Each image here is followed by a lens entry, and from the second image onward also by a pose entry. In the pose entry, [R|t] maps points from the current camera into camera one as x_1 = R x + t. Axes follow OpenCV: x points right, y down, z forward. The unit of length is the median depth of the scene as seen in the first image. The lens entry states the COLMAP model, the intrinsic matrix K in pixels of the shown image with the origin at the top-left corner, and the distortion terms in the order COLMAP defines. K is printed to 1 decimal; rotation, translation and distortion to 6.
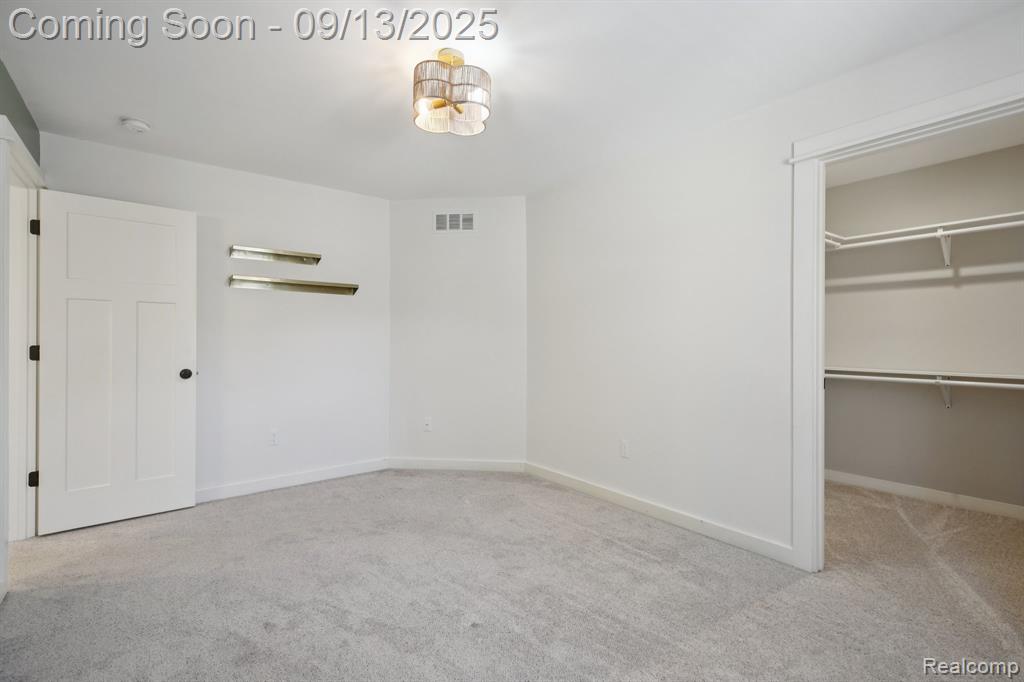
lens RADIAL K [[466.2, 0, 517.1], [0, 466.2, 339.0], [0, 0, 1]] dist [0.008832, -0.000834]
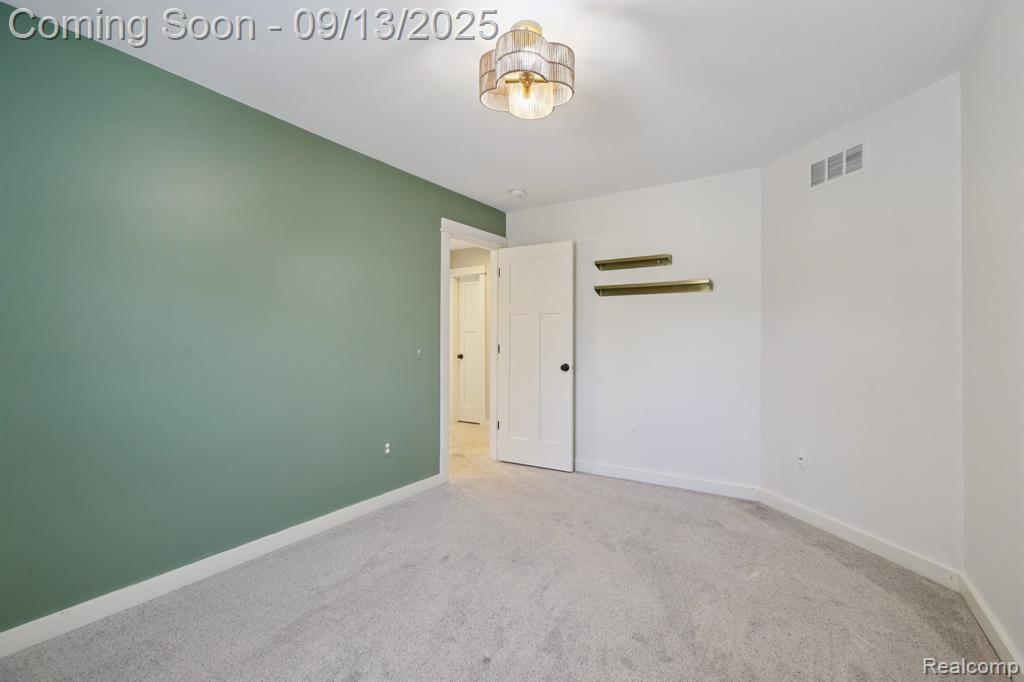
lens RADIAL K [[466.2, 0, 519.8], [0, 466.2, 336.8], [0, 0, 1]] dist [0.008832, -0.000834]
pose [[0.324077, -0.006438, -0.946009, 0.400852], [0.001198, 0.999979, -0.006395, -0.001307], [0.946030, 0.000939, 0.324078, 0.394494]]
